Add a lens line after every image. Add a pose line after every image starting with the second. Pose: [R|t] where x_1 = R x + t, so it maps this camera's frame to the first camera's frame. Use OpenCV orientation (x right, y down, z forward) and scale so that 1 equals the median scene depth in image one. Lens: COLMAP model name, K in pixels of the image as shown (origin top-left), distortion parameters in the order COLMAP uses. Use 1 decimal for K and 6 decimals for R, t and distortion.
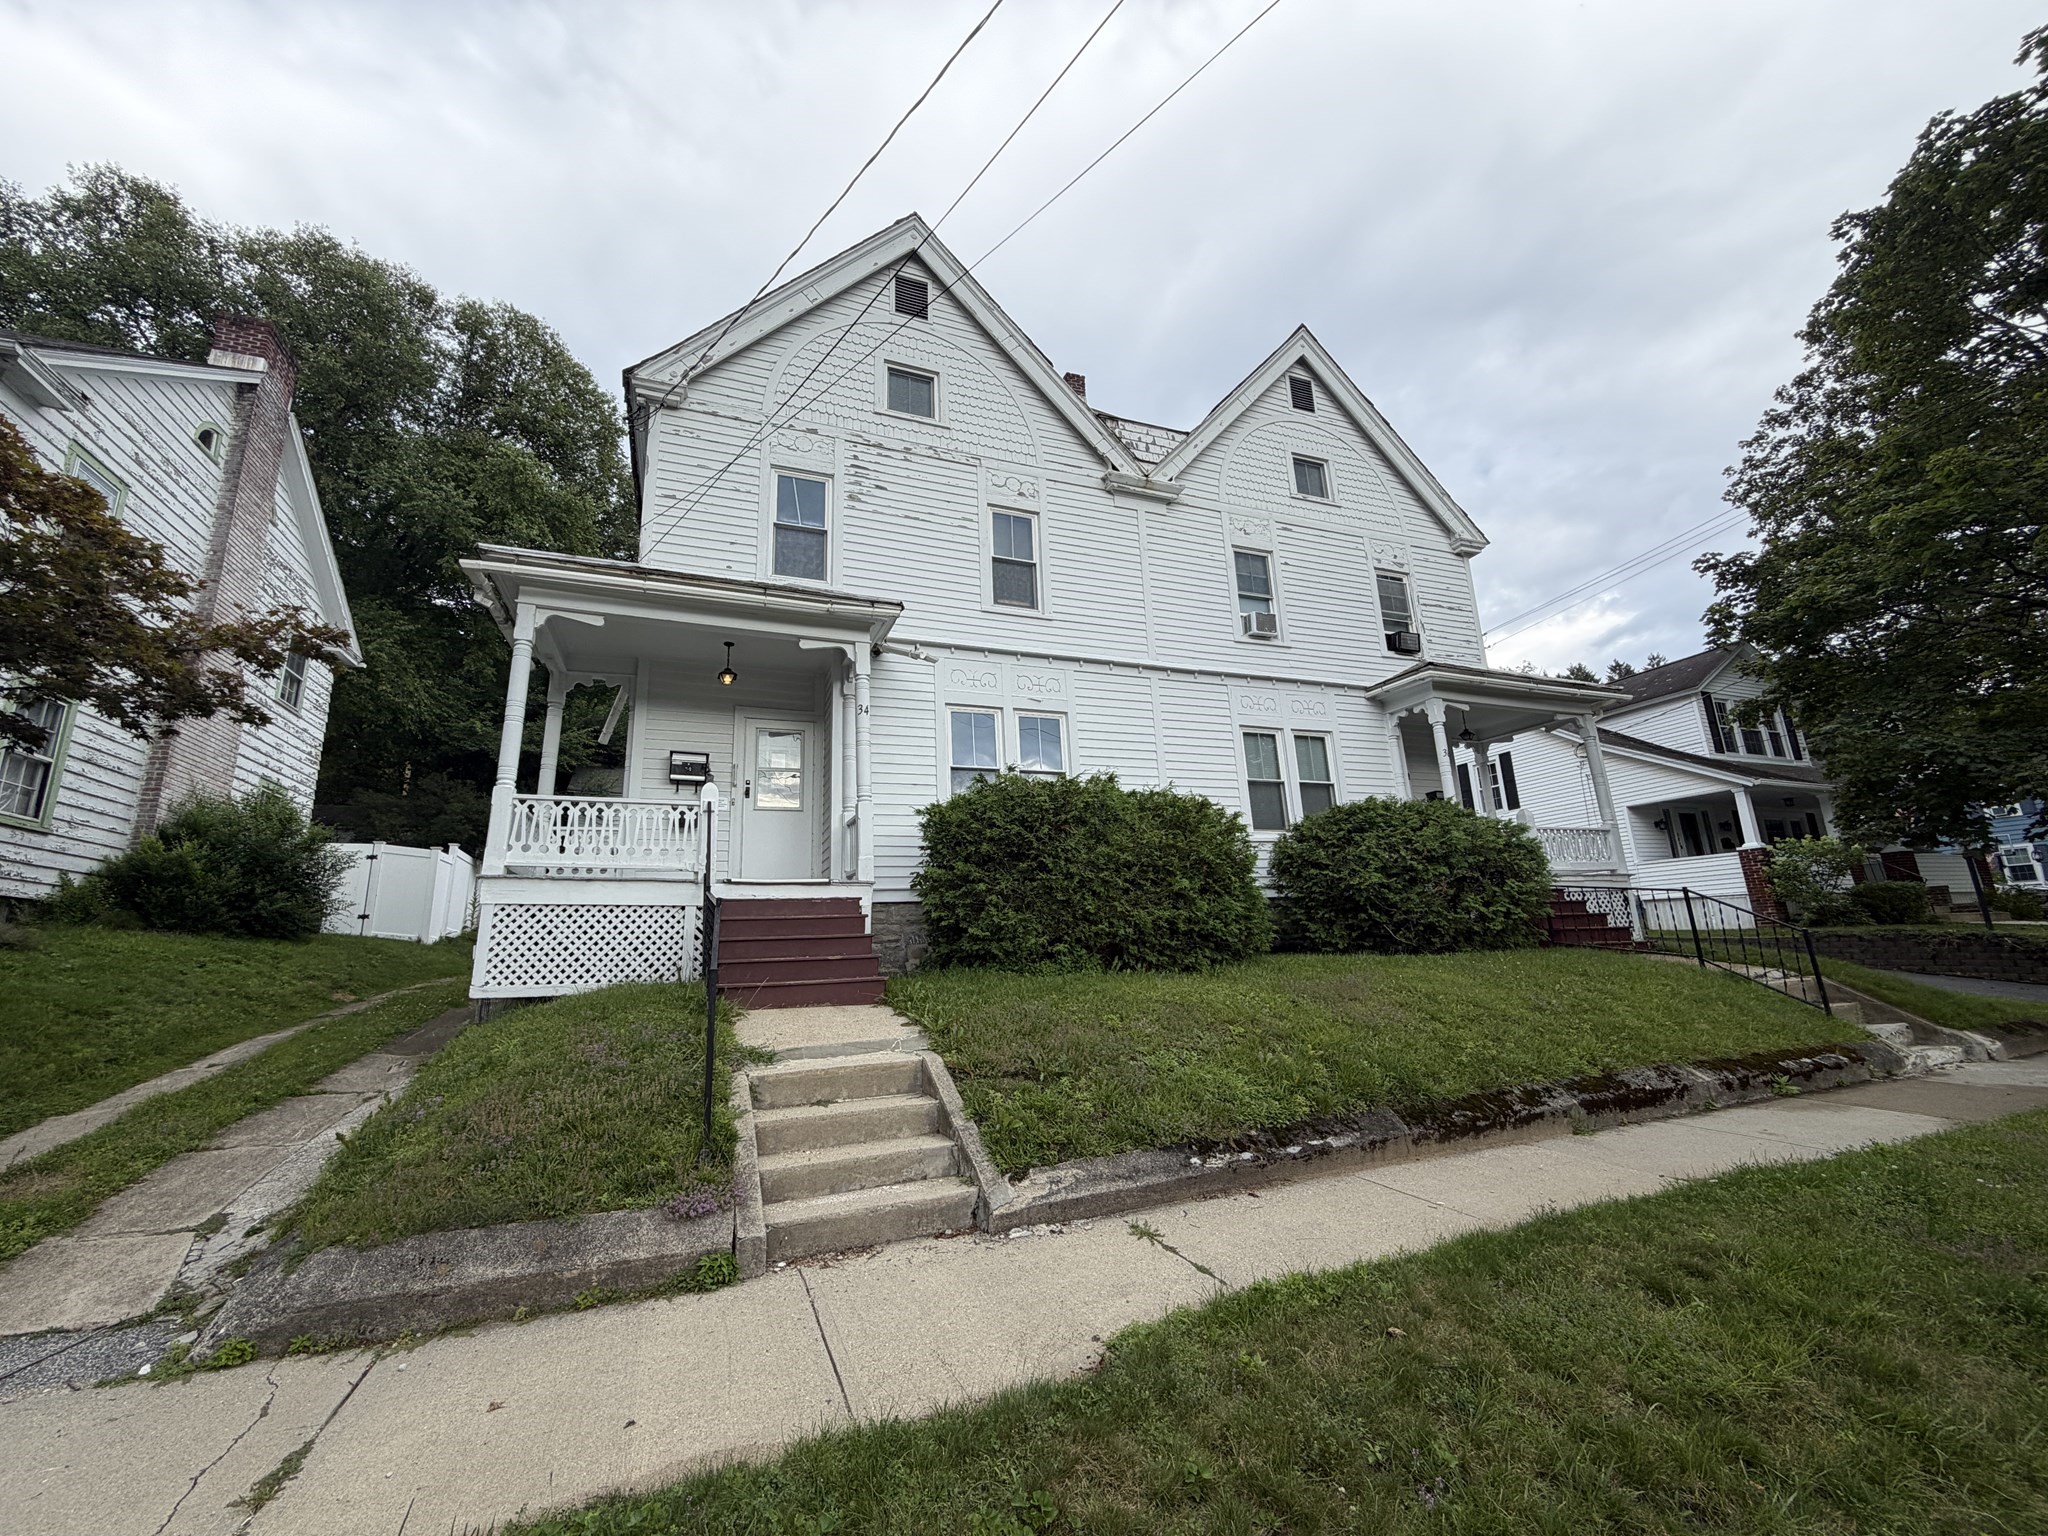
lens RADIAL K [[822.9, 0, 1016.0], [0, 822.9, 766.4], [0, 0, 1]] dist [0.003687, -0.000089]
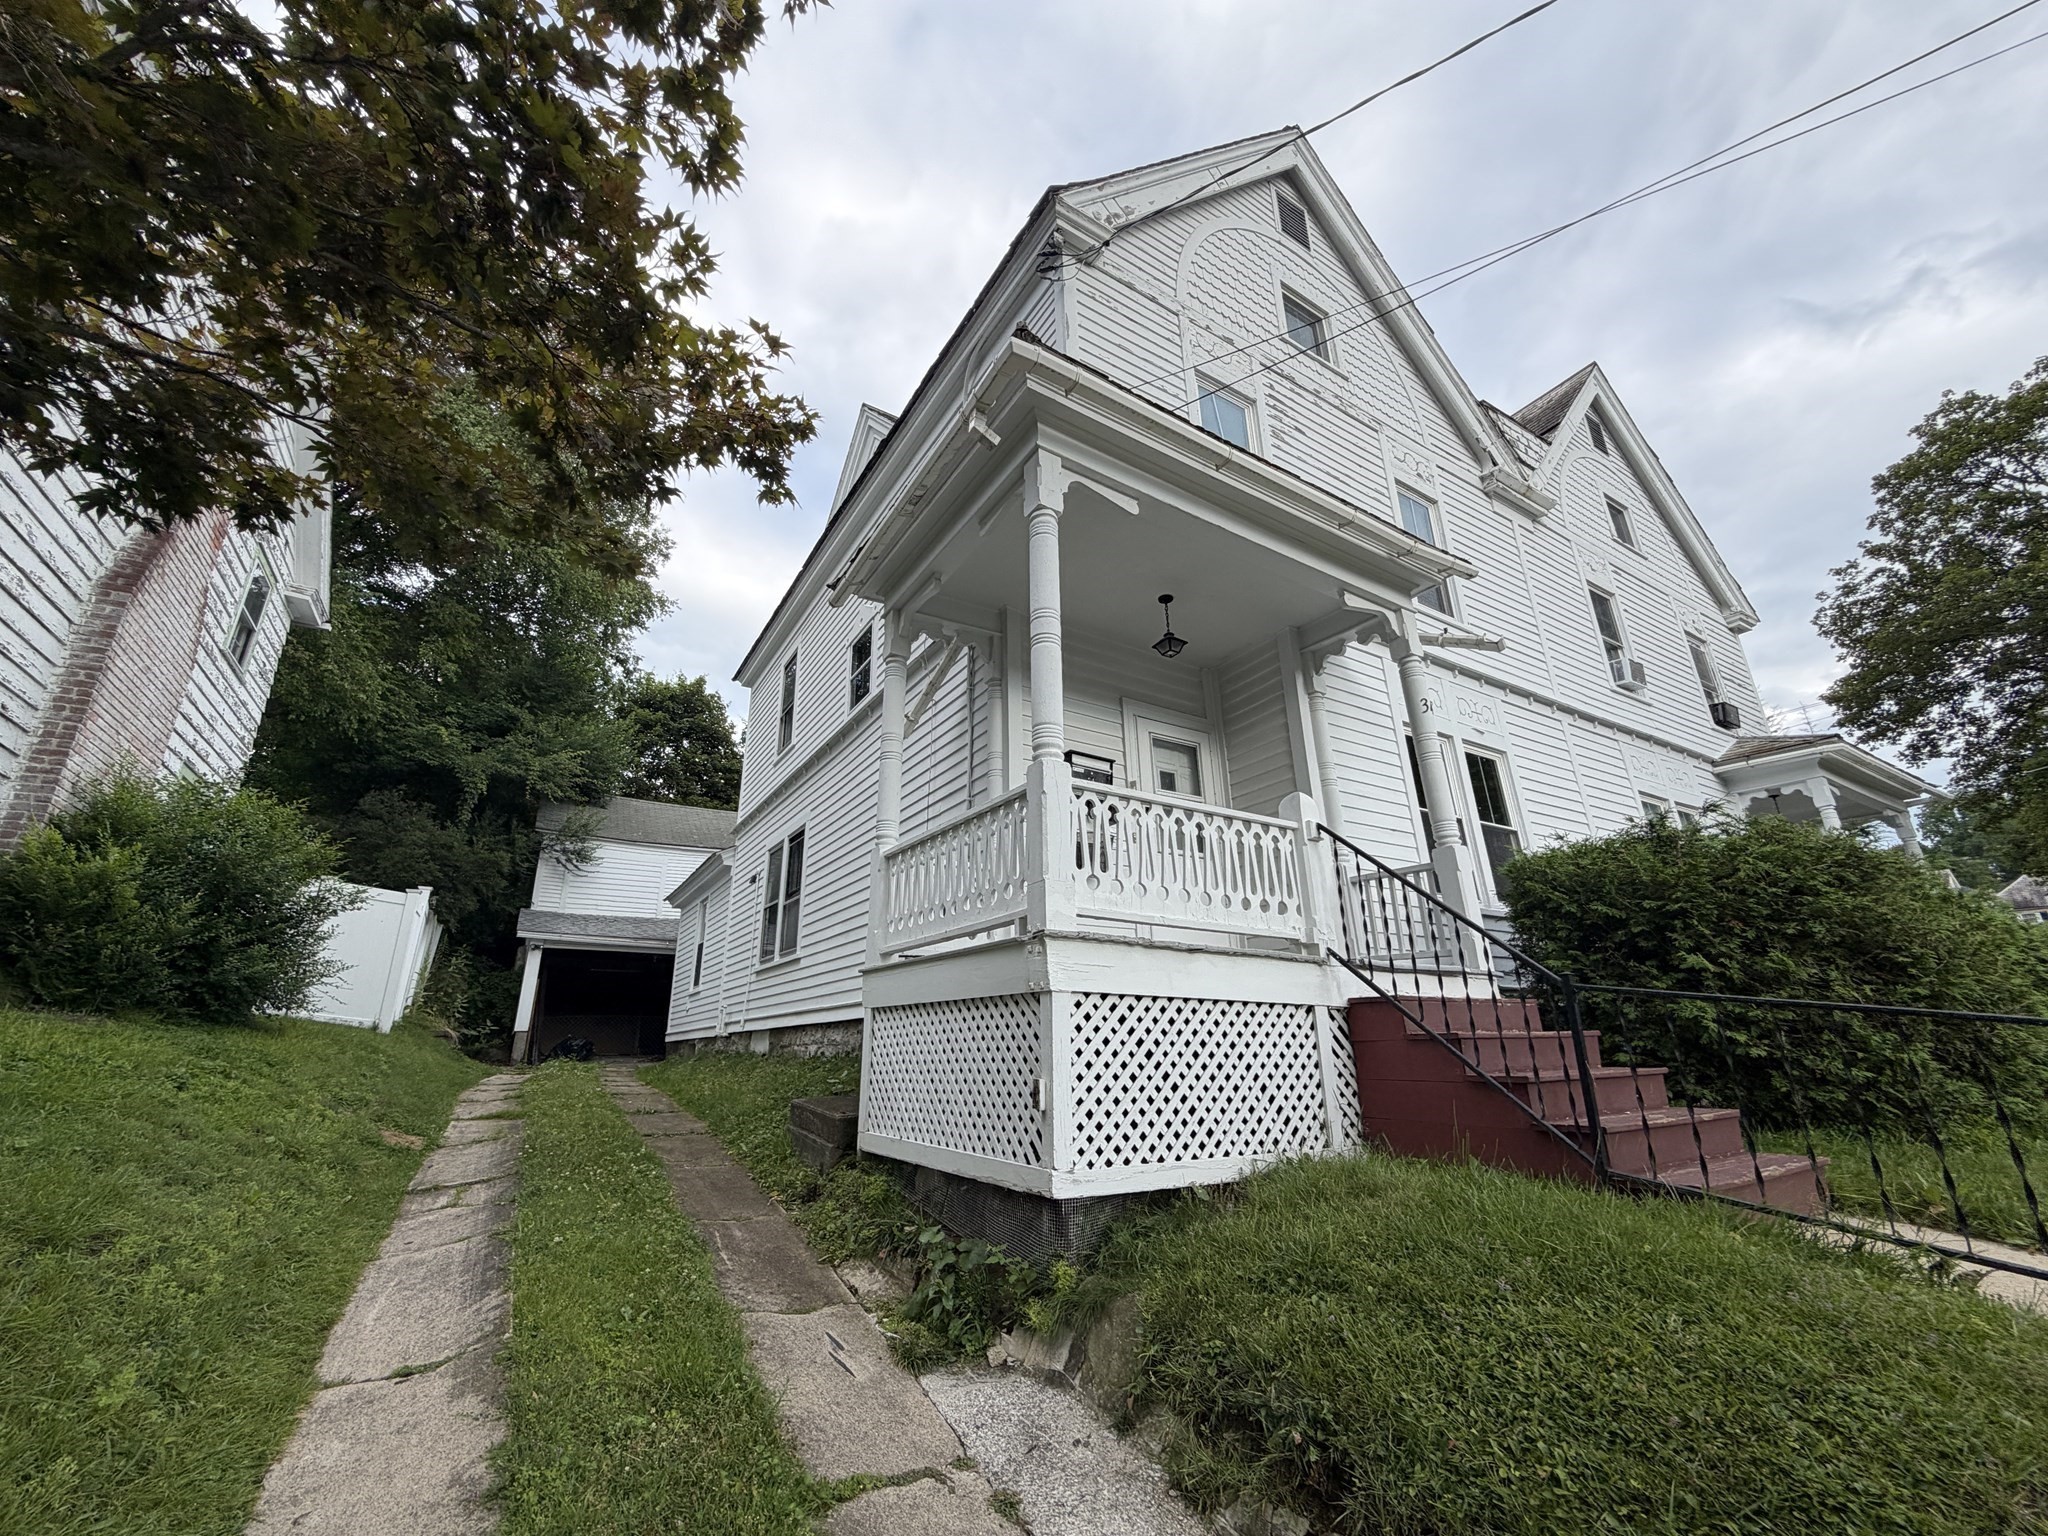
lens RADIAL K [[822.9, 0, 1027.6], [0, 822.9, 764.6], [0, 0, 1]] dist [0.003687, -0.000089]
pose [[0.983036, 0.082720, 0.163703, -0.469126], [-0.064928, 0.991674, -0.111206, 0.055286], [-0.171538, 0.098690, 0.980222, 0.319975]]
